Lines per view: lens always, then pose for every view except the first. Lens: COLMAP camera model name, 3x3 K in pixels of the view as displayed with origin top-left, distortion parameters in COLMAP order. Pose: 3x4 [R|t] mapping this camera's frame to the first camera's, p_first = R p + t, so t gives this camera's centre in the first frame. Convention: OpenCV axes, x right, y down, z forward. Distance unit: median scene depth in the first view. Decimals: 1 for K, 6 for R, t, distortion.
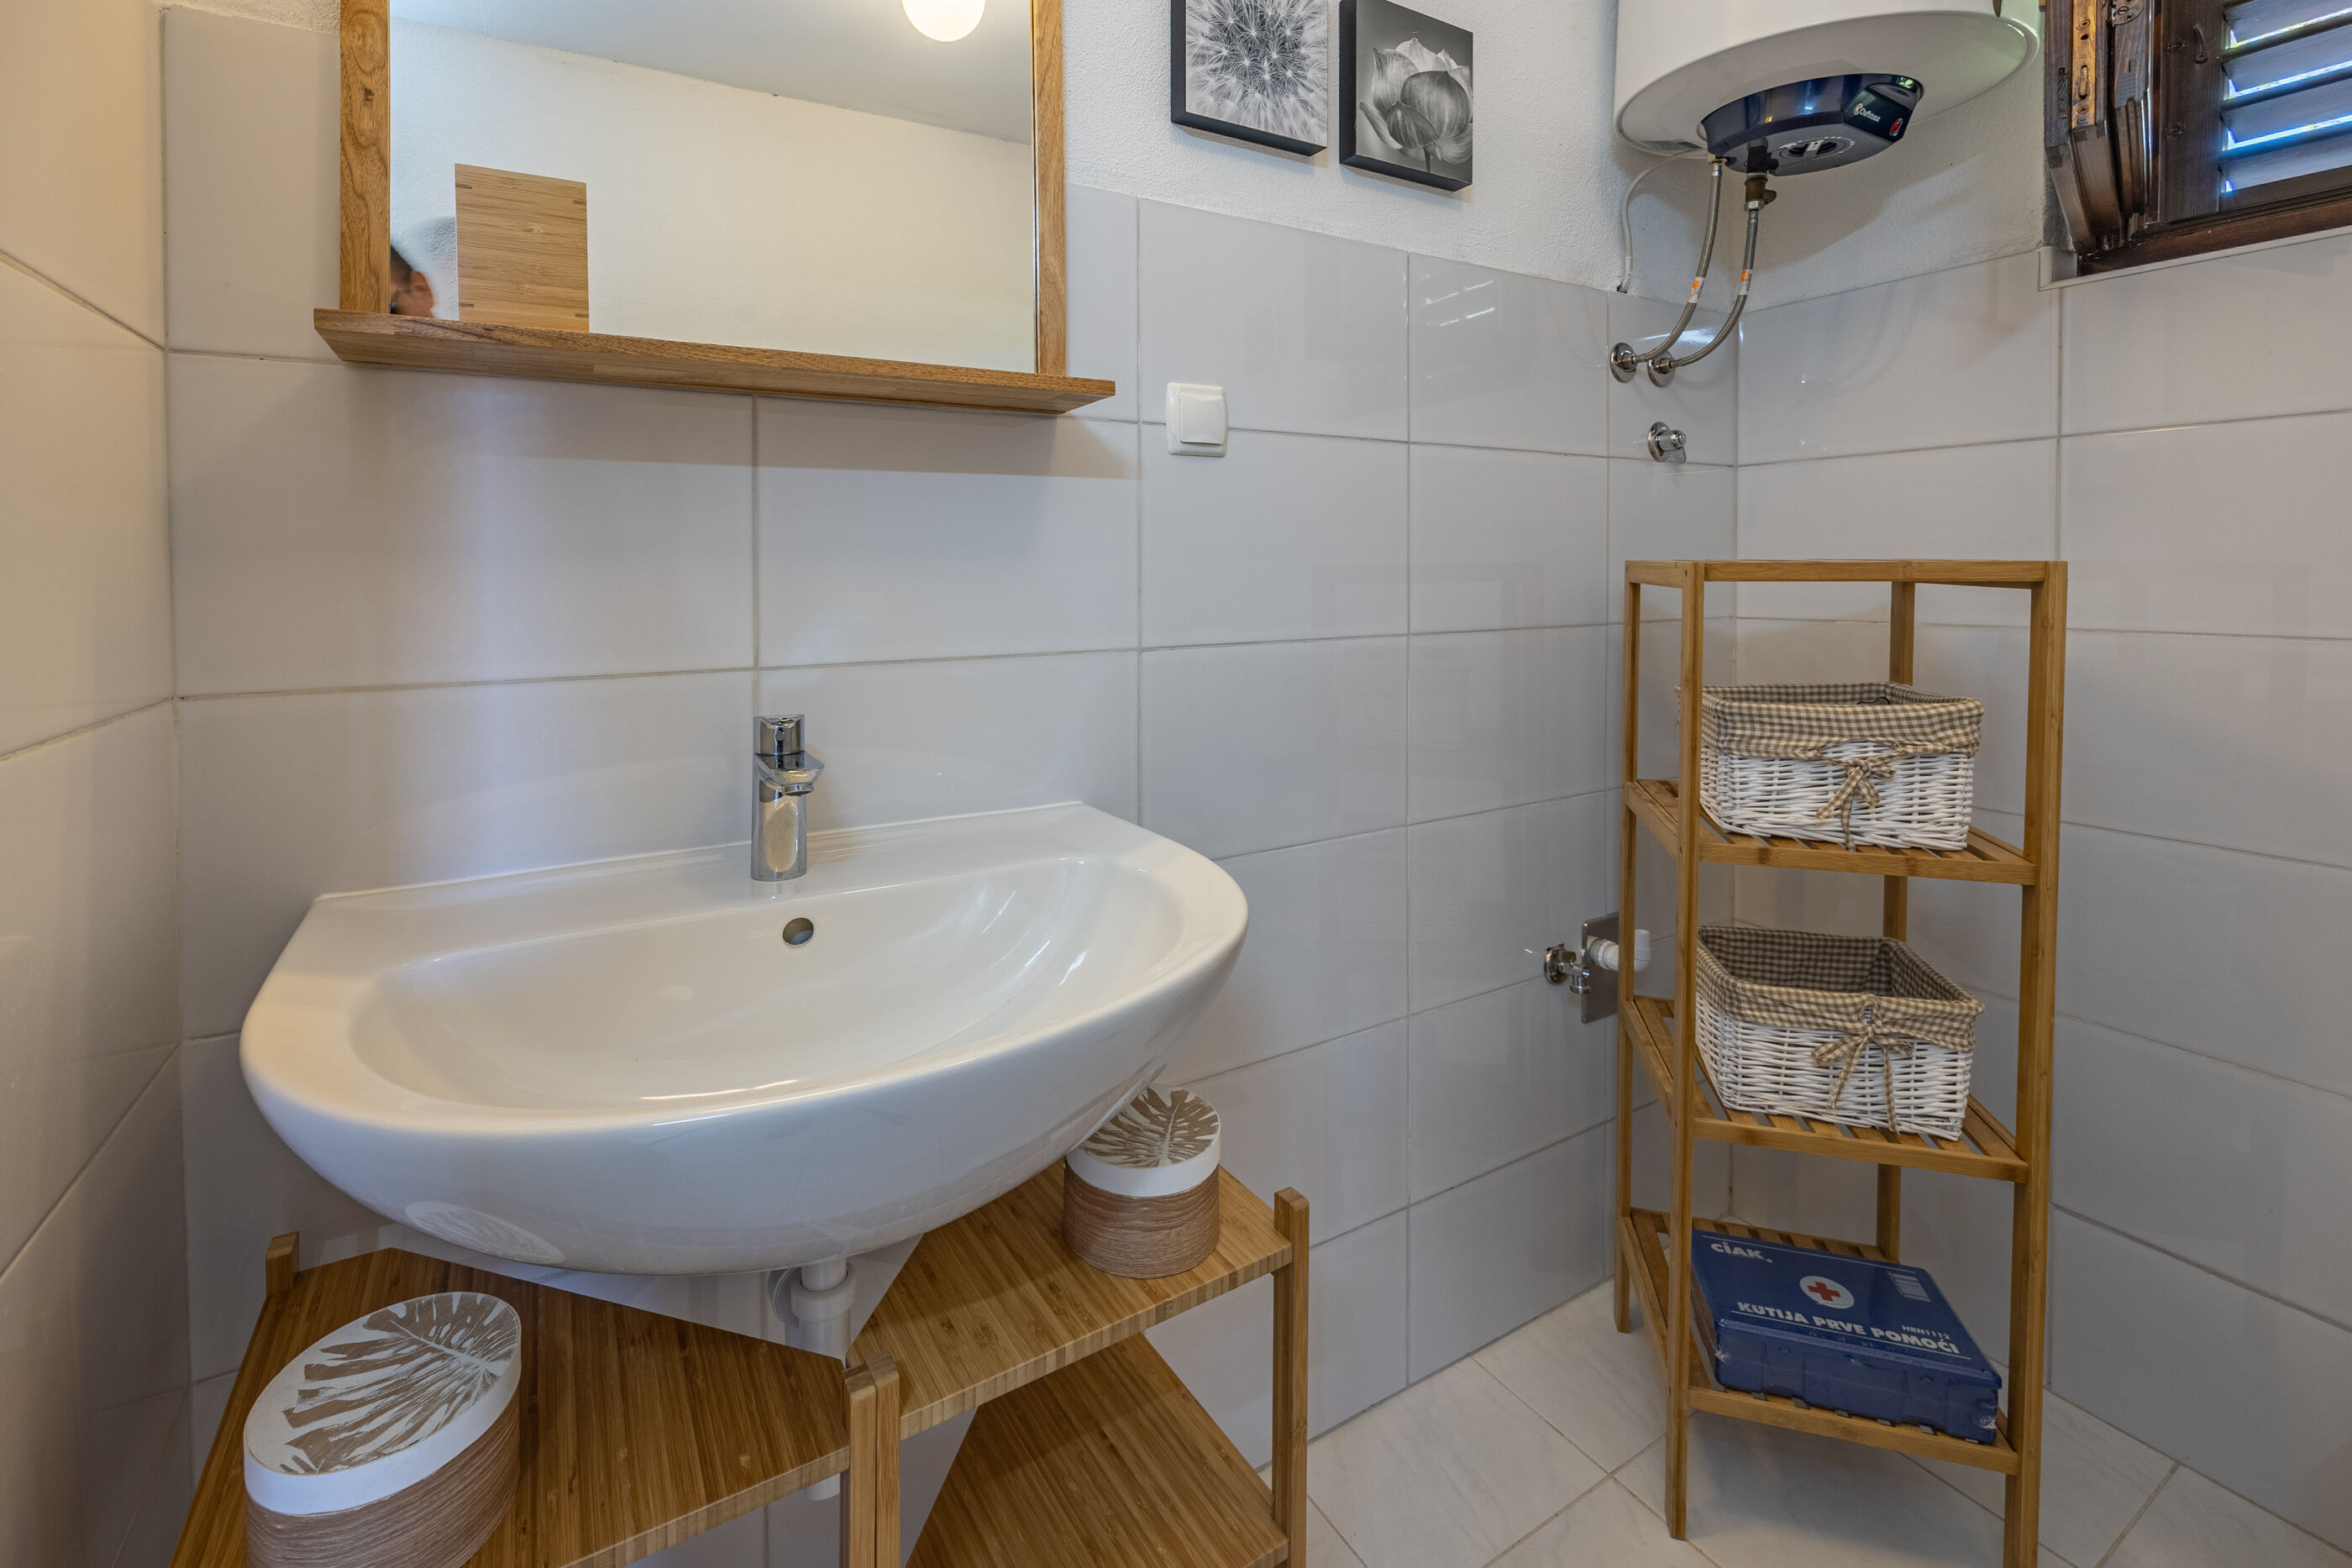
lens RADIAL K [[1004.9, 0, 1110.3], [0, 1004.9, 594.8], [0, 0, 1]] dist [-0.001875, -0.000021]
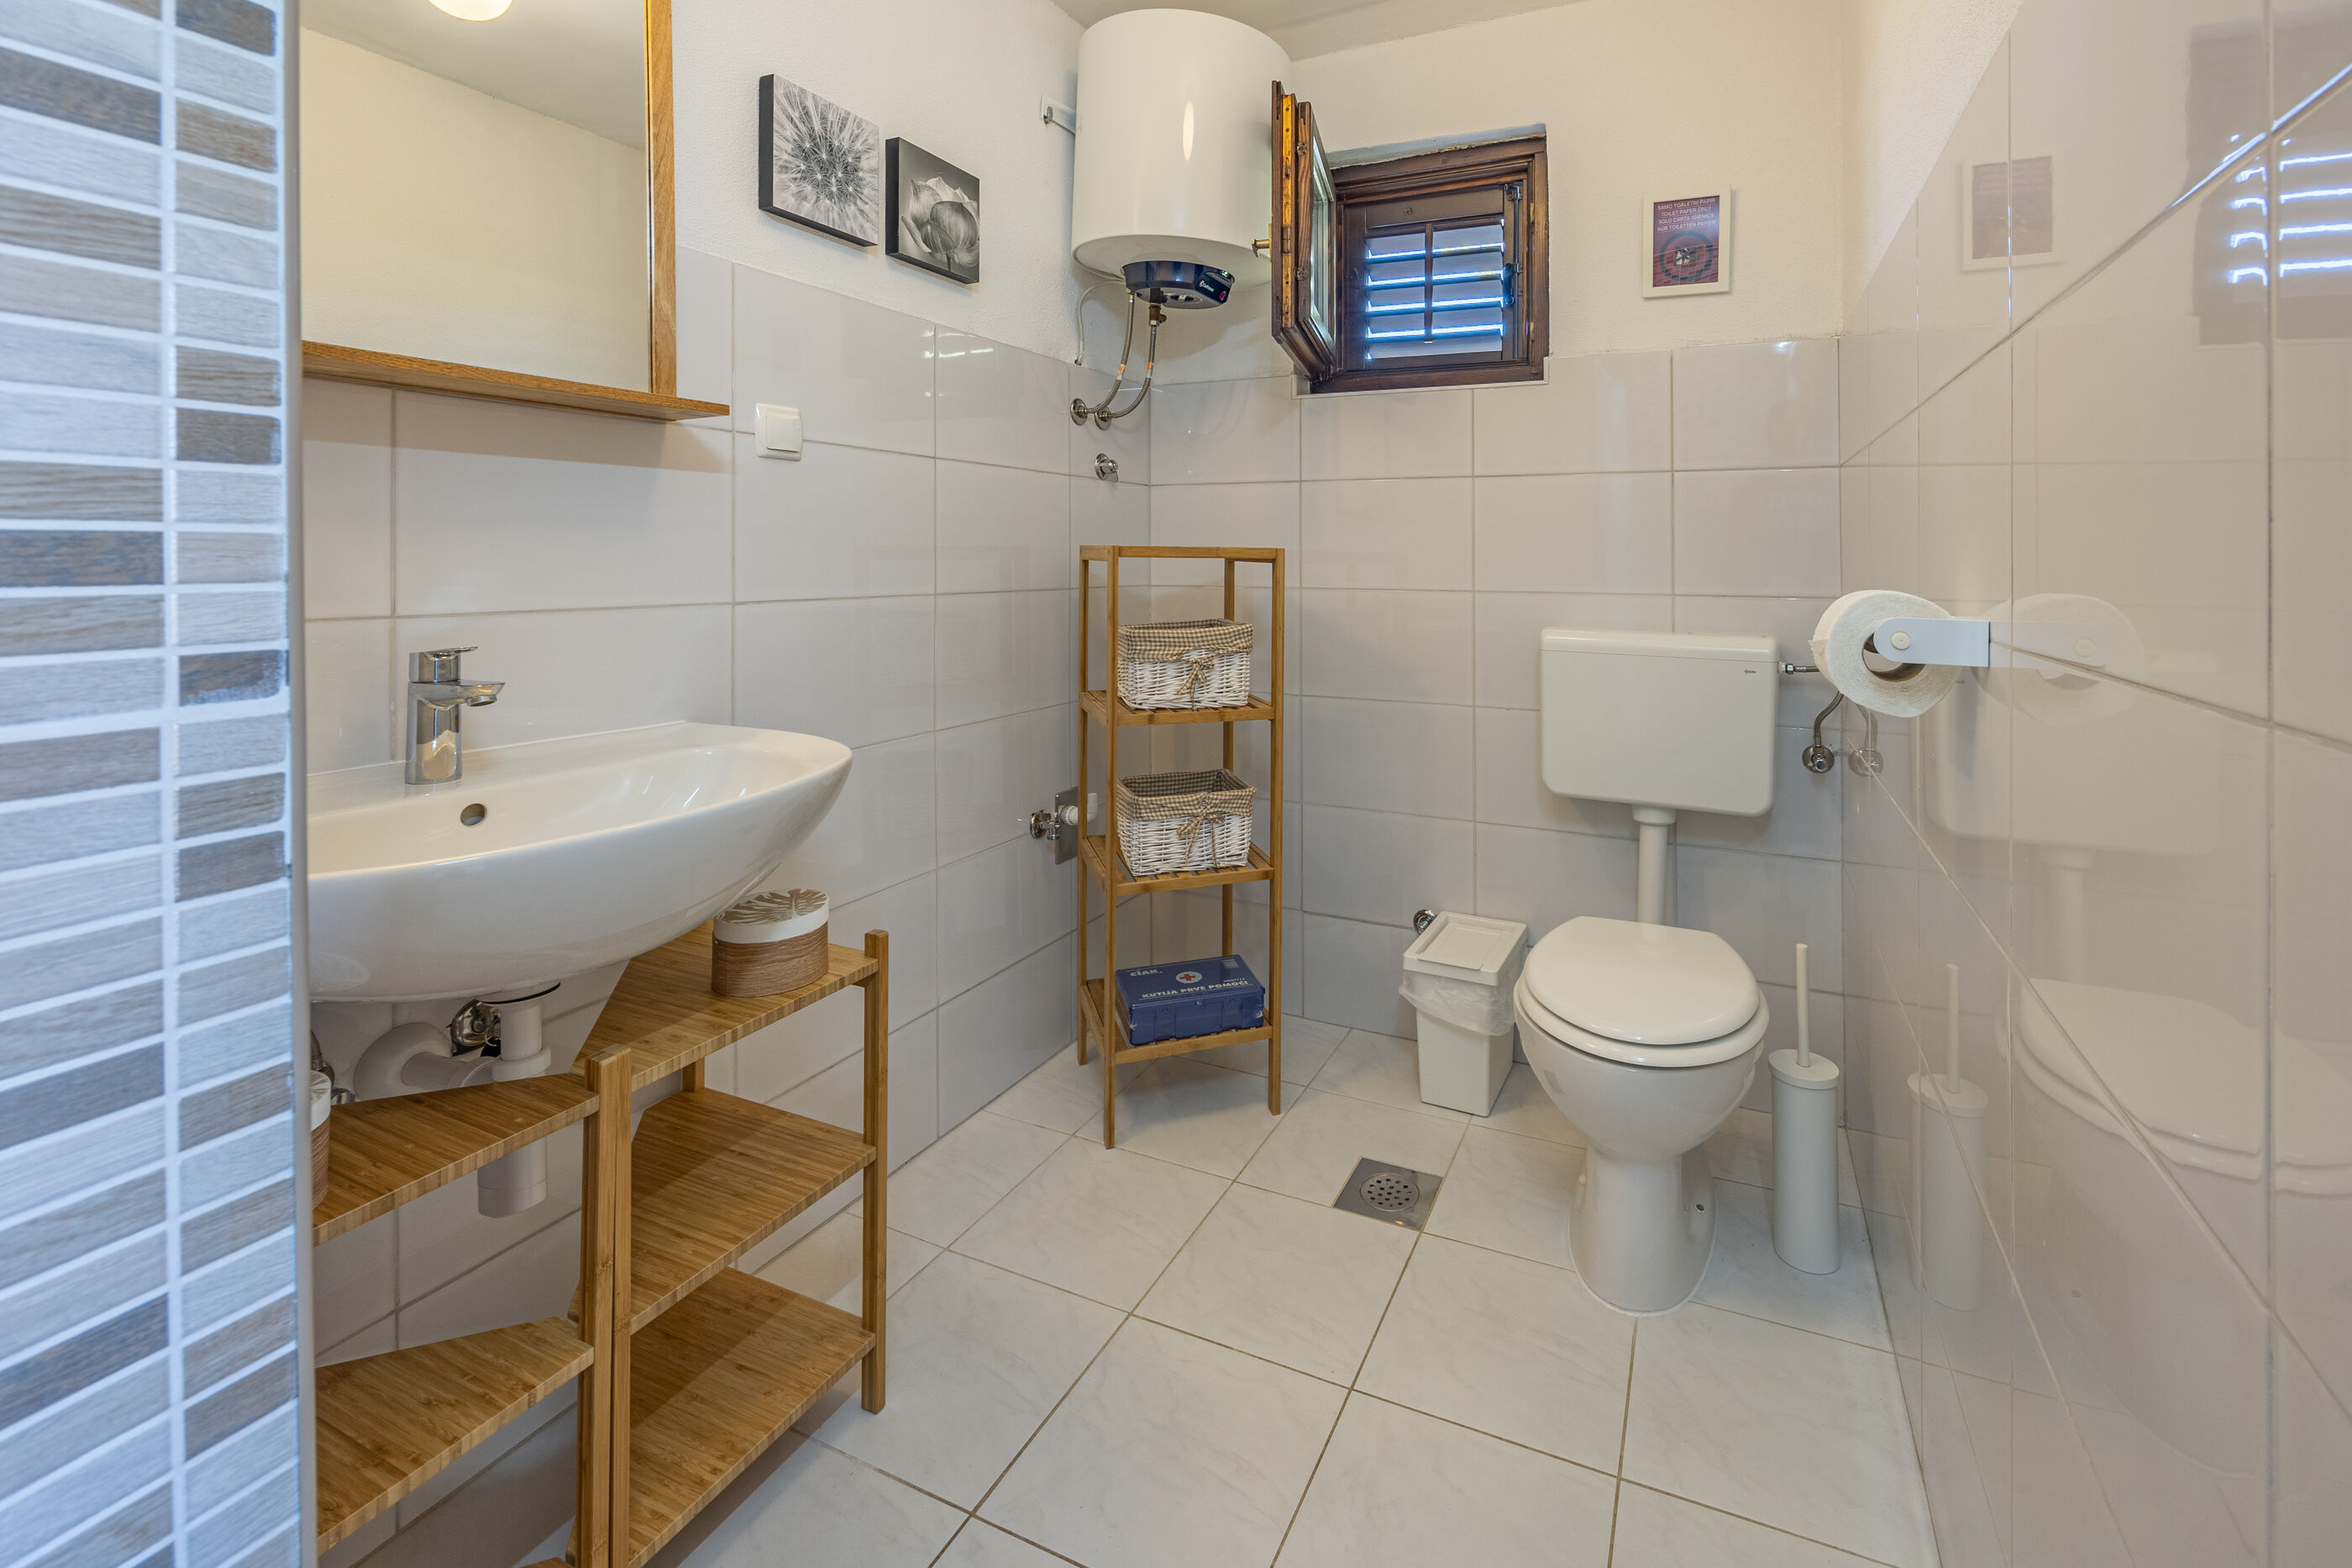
lens RADIAL K [[987.6, 0, 1301.4], [0, 987.6, 585.9], [0, 0, 1]] dist [-0.006405, 0.000146]
pose [[0.783818, -0.005139, 0.620970, -0.182346], [0.004328, 0.999987, 0.002813, 0.029883], [-0.620976, 0.000483, 0.783829, -0.456604]]
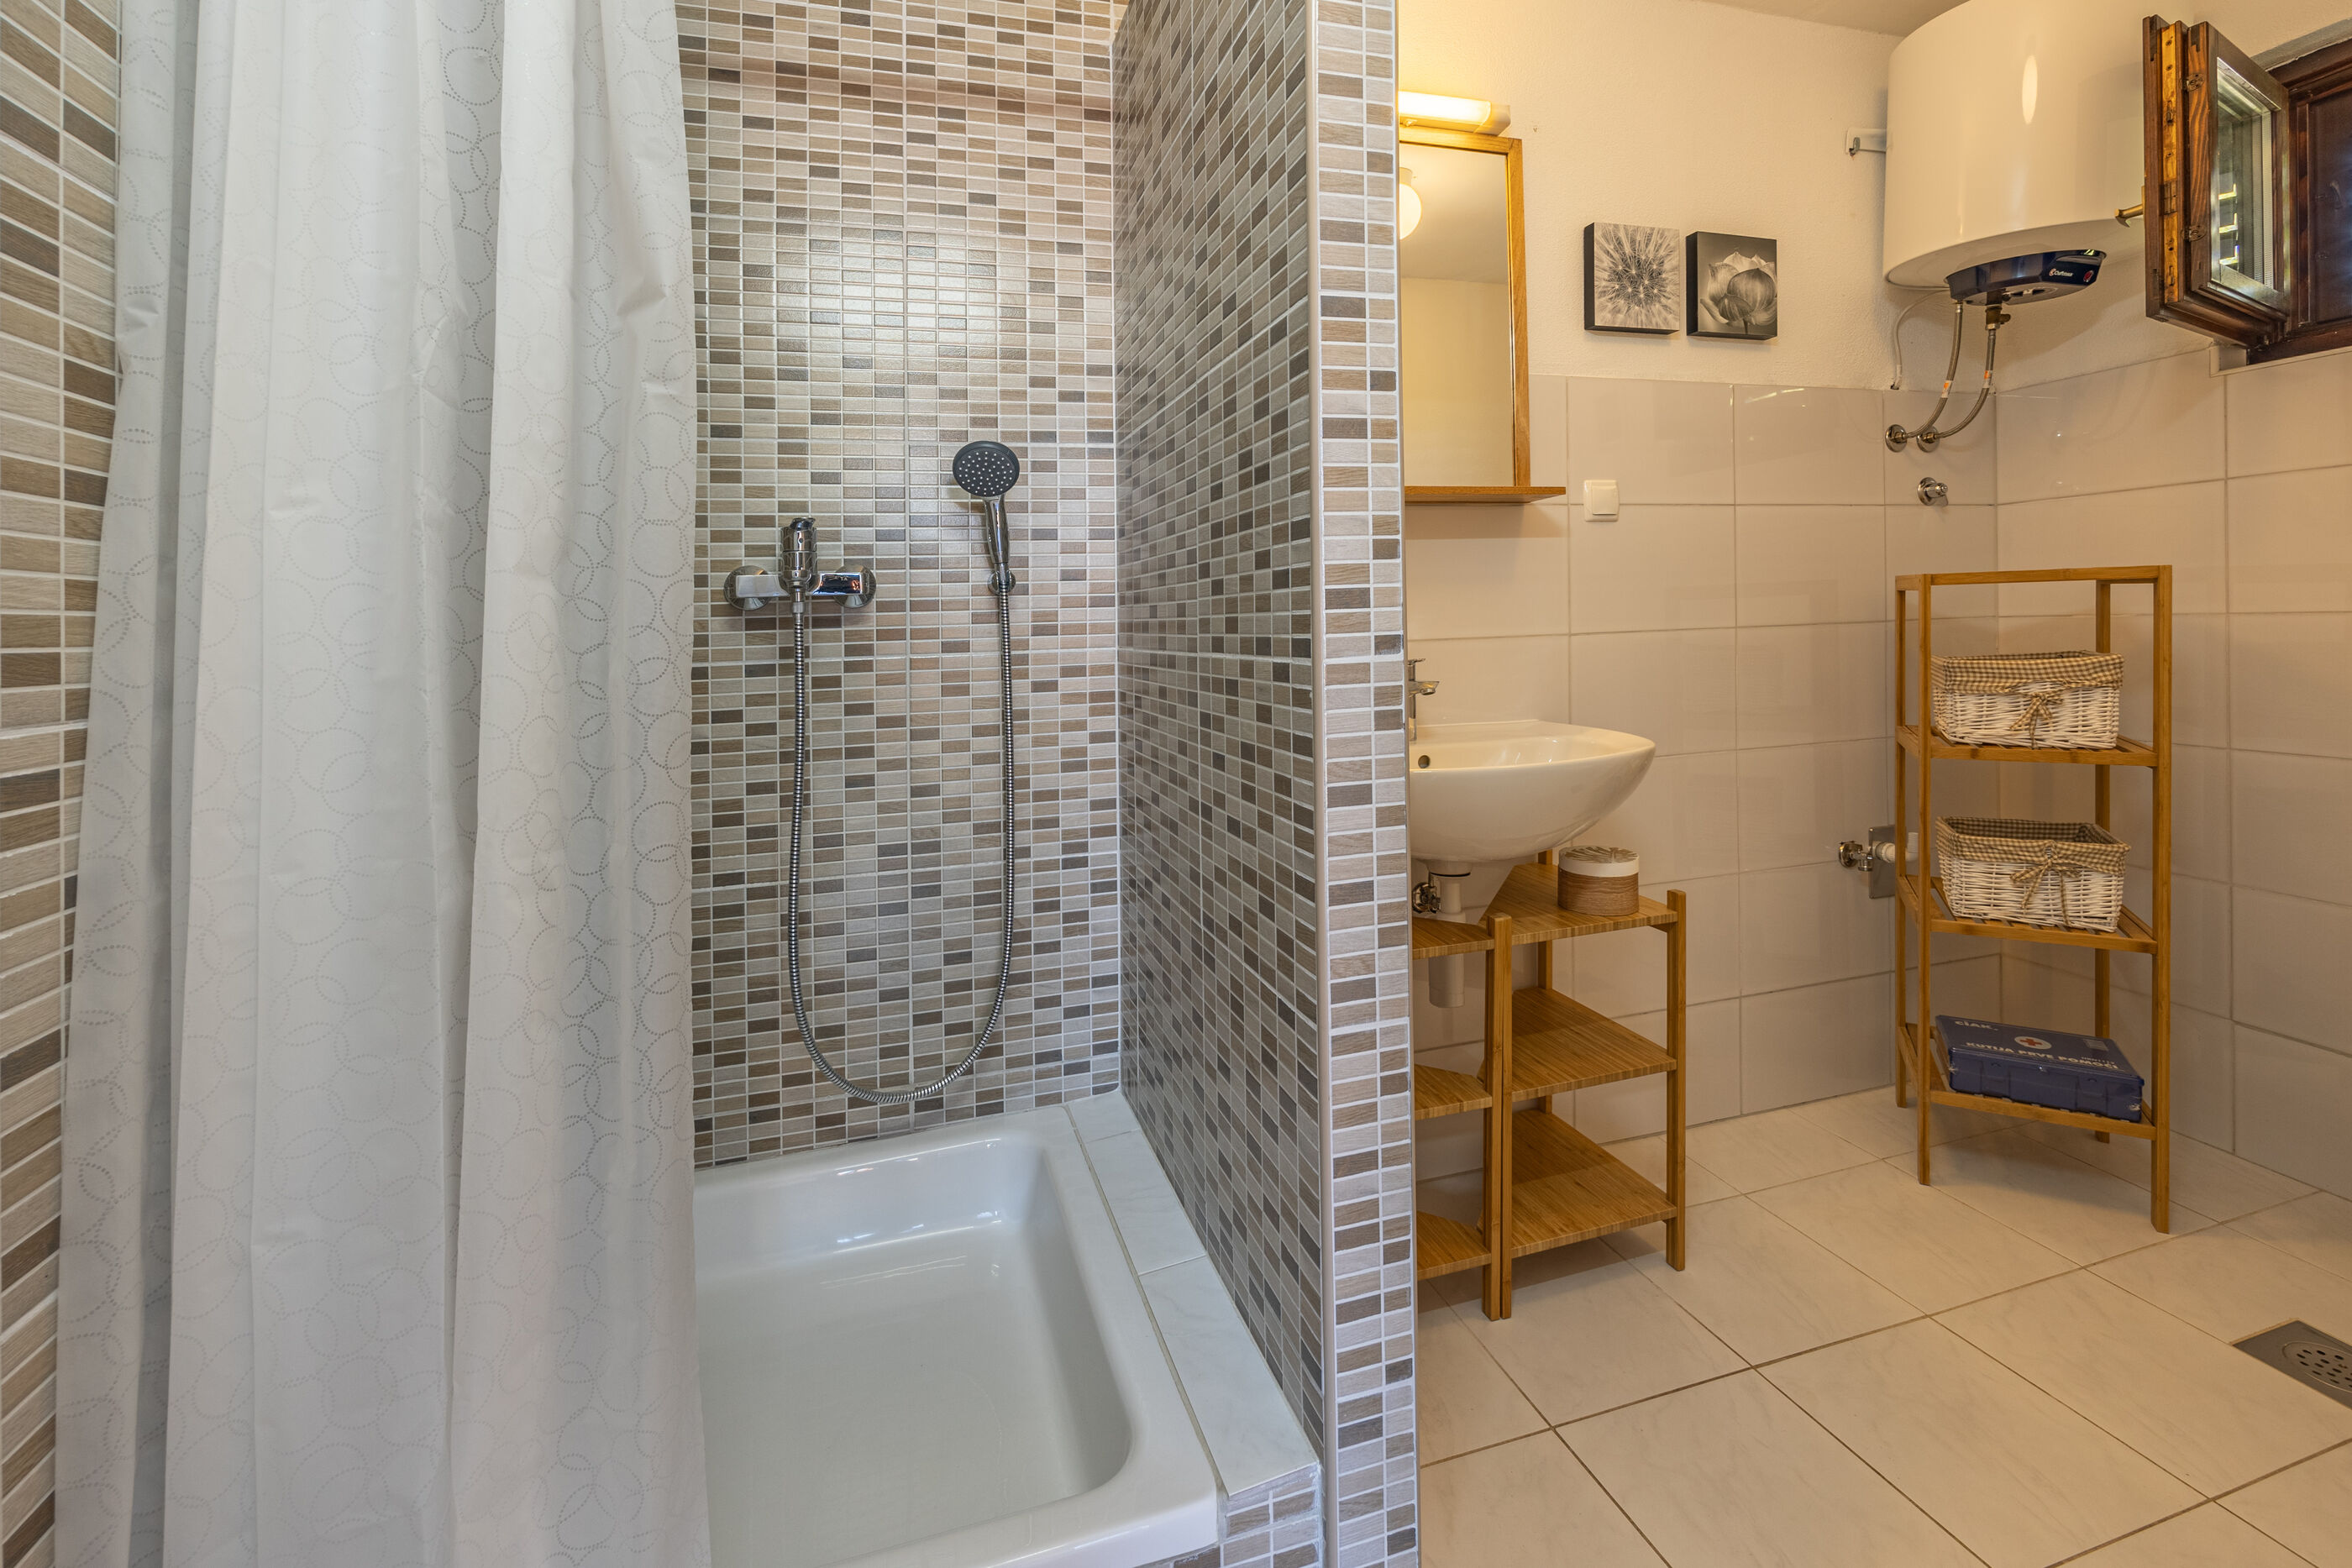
lens RADIAL K [[1012.9, 0, 1202.1], [0, 1012.9, 662.9], [0, 0, 1]] dist [-0.003317, -0.000233]
pose [[0.980218, -0.017082, -0.197183, -0.241494], [0.021271, 0.999590, 0.019144, 0.054228], [0.196775, -0.022960, 0.980180, -0.820094]]
